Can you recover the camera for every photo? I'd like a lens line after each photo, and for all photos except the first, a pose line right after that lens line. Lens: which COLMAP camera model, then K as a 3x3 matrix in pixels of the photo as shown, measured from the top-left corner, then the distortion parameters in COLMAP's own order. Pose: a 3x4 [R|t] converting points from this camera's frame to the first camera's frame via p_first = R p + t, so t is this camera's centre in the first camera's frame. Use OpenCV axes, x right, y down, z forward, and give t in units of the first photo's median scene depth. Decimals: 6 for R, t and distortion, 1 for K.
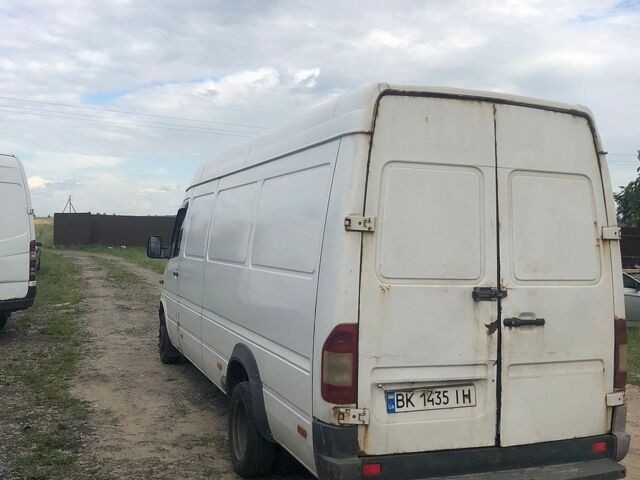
lens RADIAL K [[690.8, 0, 320.0], [0, 690.8, 240.0], [0, 0, 1]] dist [0.112071, -0.342391]
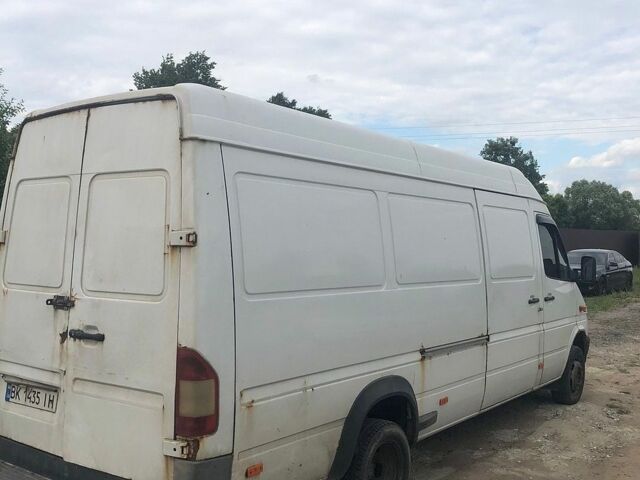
lens RADIAL K [[709.3, 0, 308.6], [0, 709.3, 251.2], [0, 0, 1]] dist [0.016857, -0.001087]
pose [[0.522203, -0.014784, -0.852693, 1.296104], [-0.002978, 0.999812, -0.019158, 0.022079], [0.852816, 0.012544, 0.522061, 0.768229]]
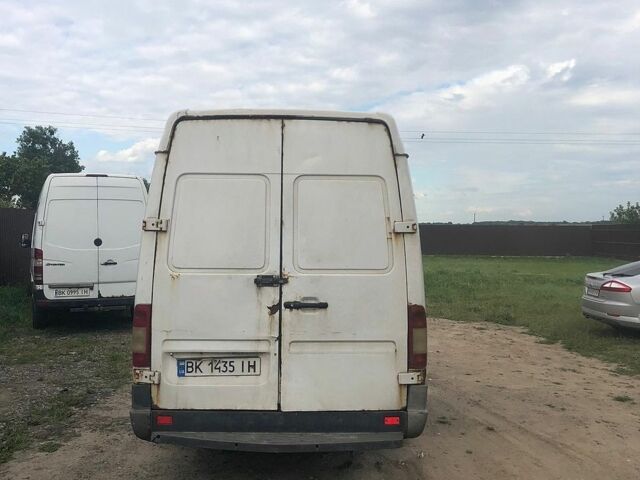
lens RADIAL K [[690.8, 0, 320.0], [0, 690.8, 240.0], [0, 0, 1]] dist [0.112071, -0.342391]
pose [[0.942579, -0.022535, -0.333223, 0.717975], [0.018855, 0.999720, -0.014276, 0.026191], [0.333451, 0.007174, 0.942740, -0.085798]]
